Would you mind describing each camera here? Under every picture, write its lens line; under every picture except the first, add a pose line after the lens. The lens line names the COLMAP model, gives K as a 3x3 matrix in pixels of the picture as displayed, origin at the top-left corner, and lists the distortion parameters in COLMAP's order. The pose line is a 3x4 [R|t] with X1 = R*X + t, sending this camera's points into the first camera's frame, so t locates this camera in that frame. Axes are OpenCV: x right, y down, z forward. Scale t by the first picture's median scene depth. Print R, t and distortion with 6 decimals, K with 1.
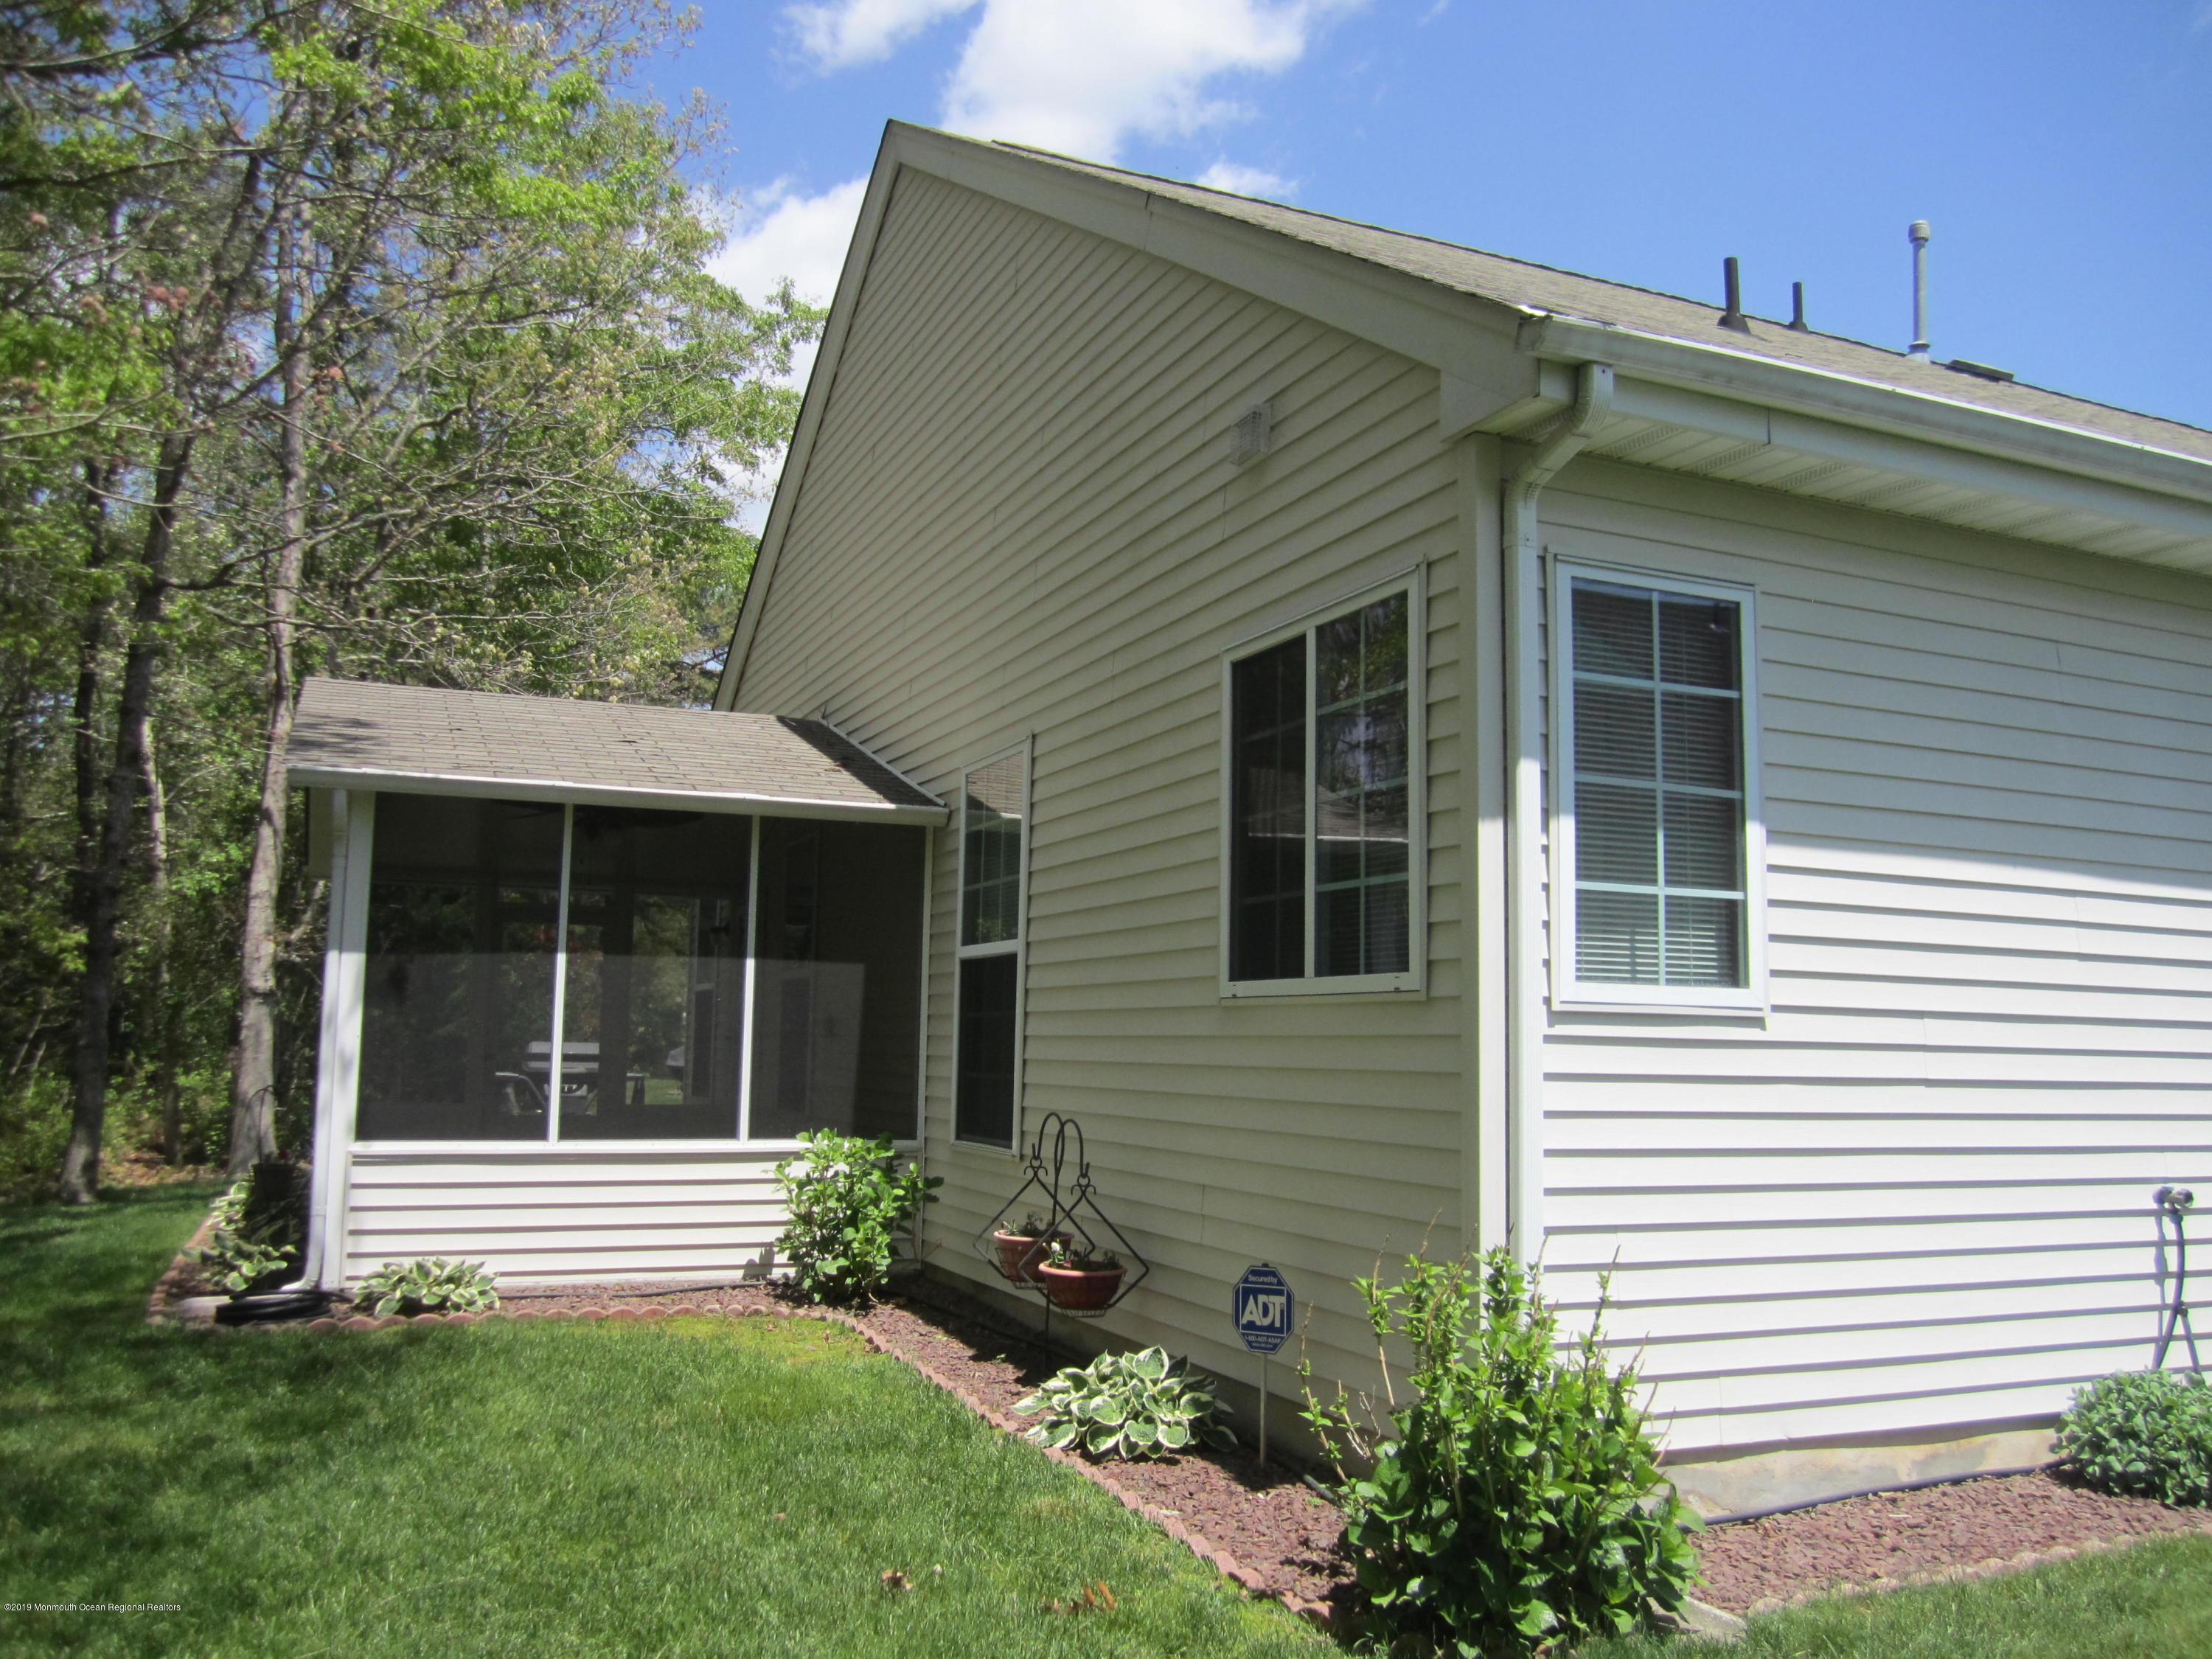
lens RADIAL K [[1794.3, 0, 1106.0], [0, 1794.3, 829.5], [0, 0, 1]] dist [-0.050216, 0.003583]
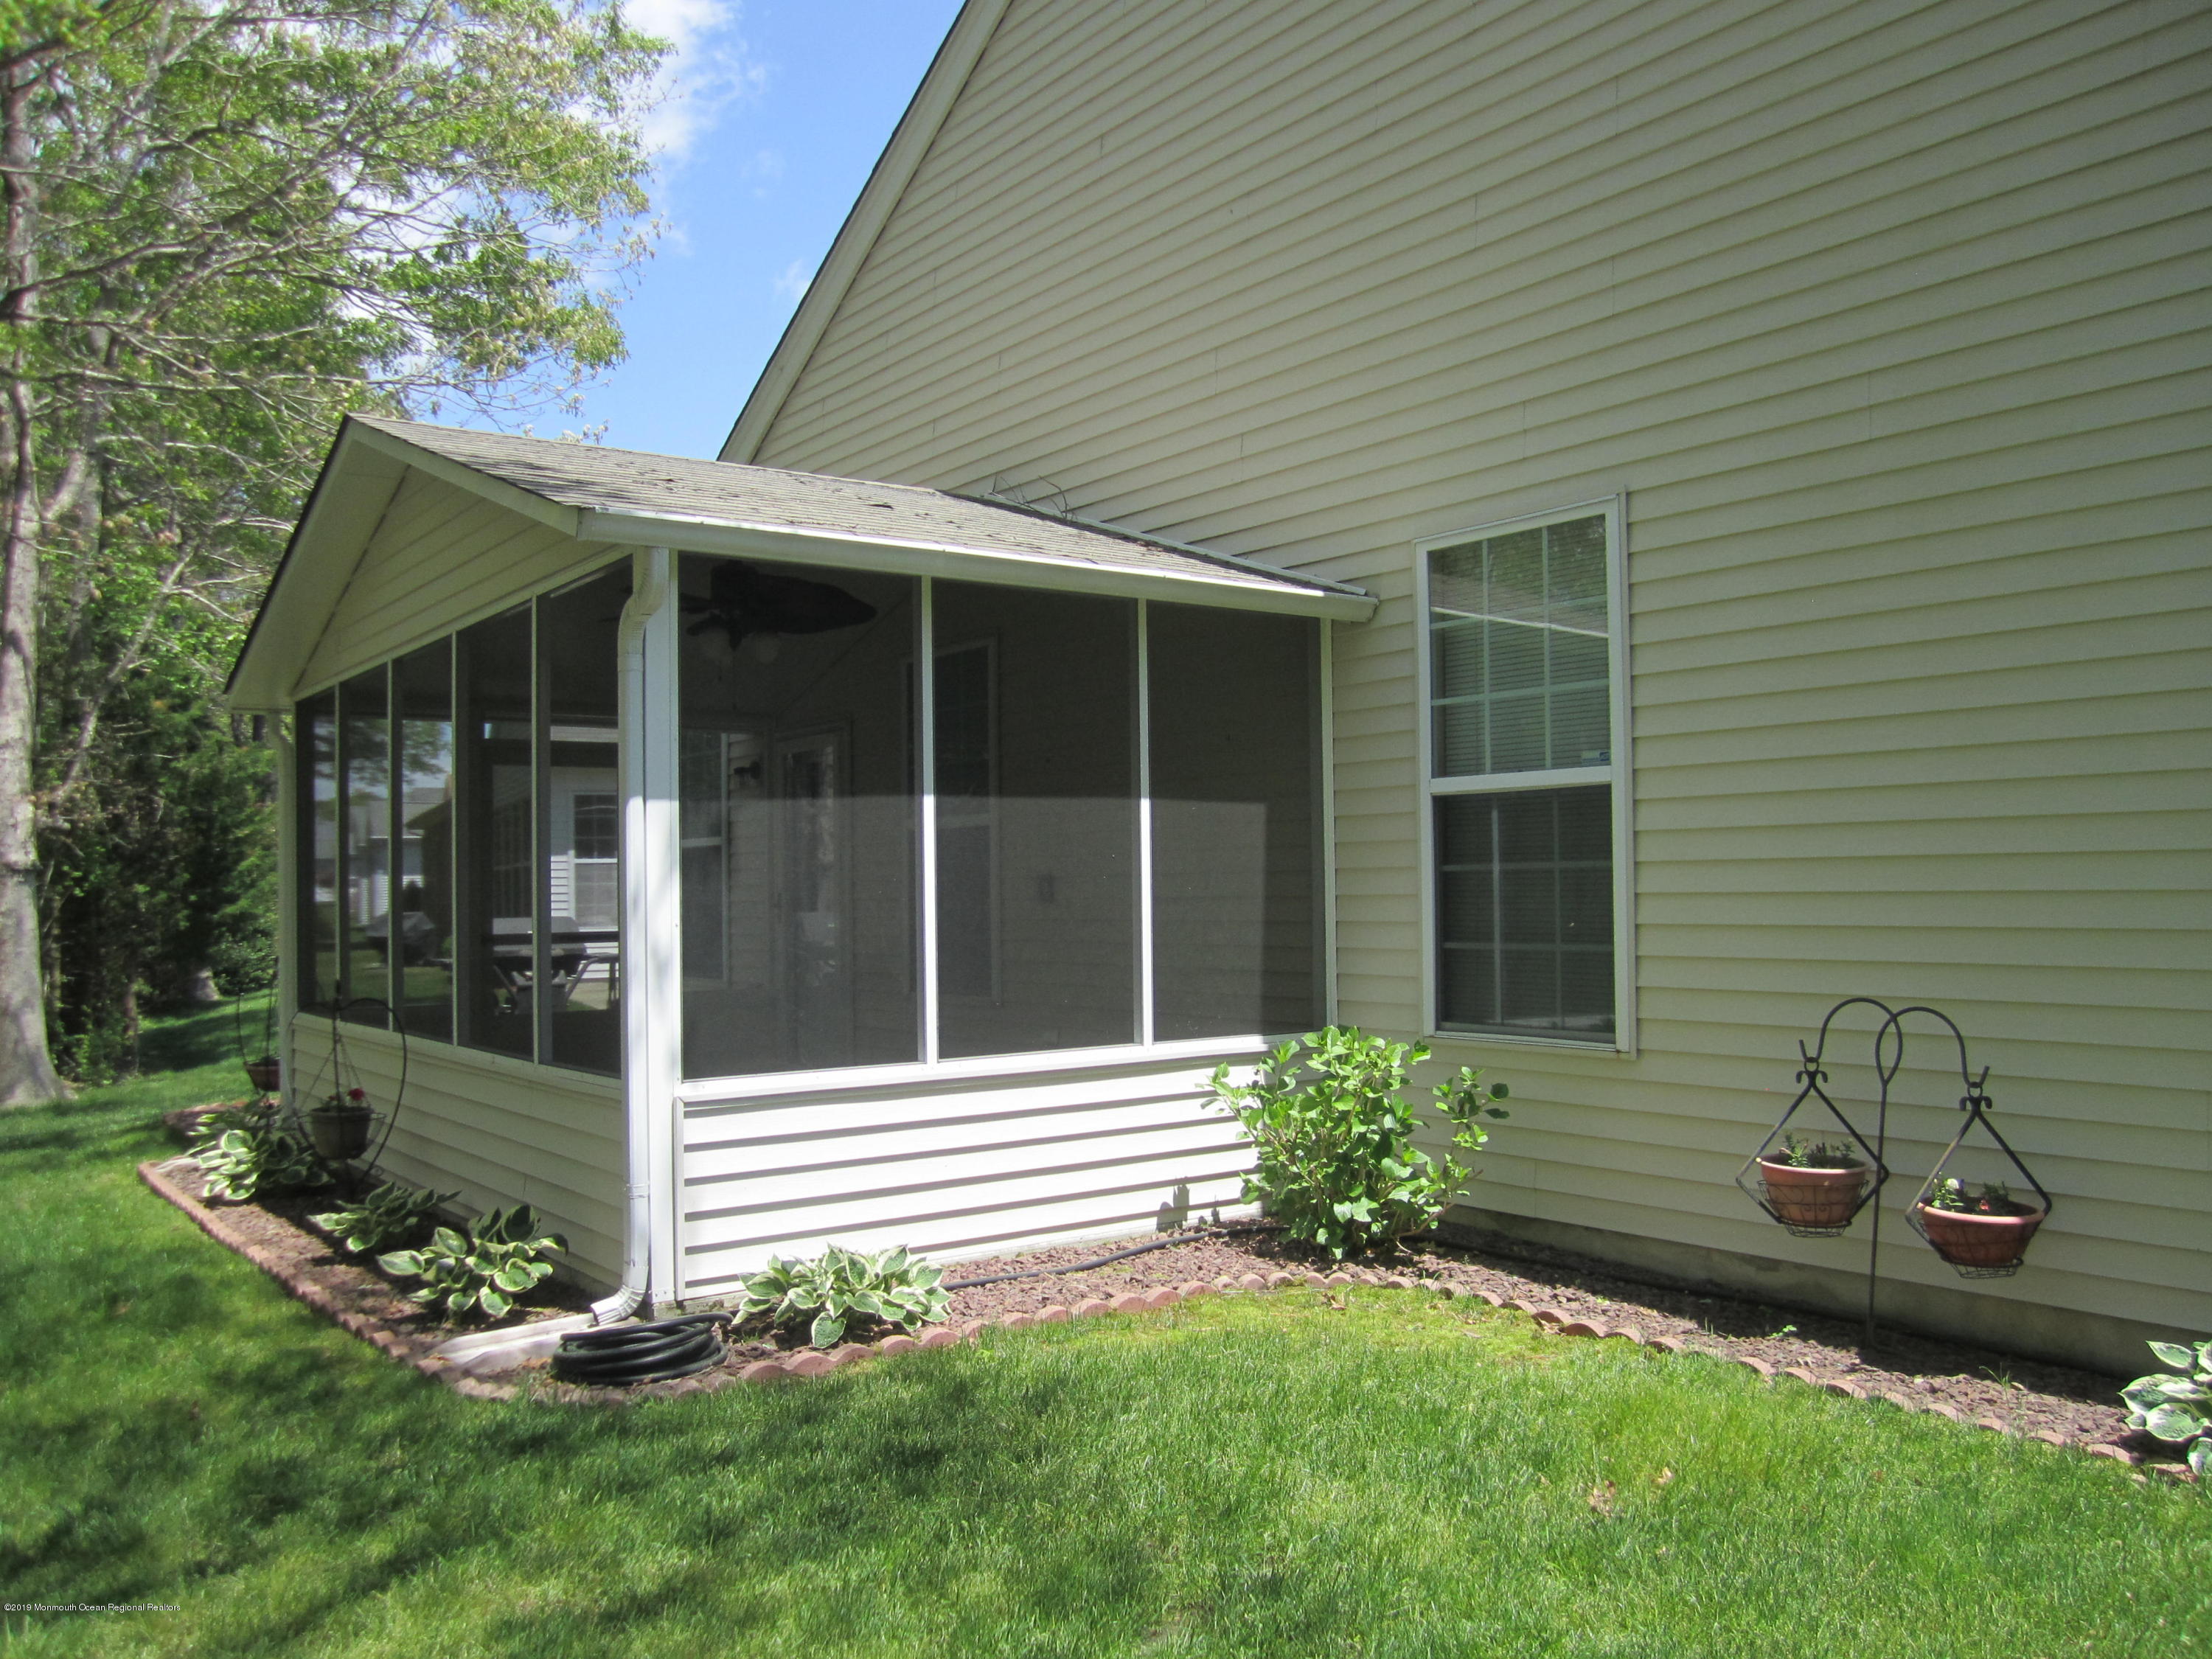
lens RADIAL K [[1786.8, 0, 1106.0], [0, 1786.8, 829.5], [0, 0, 1]] dist [-0.001553, 0.002319]
pose [[0.977158, -0.023056, 0.211262, -0.380205], [0.005041, 0.996332, 0.085418, 0.021924], [-0.212457, -0.082402, 0.973690, 0.294421]]
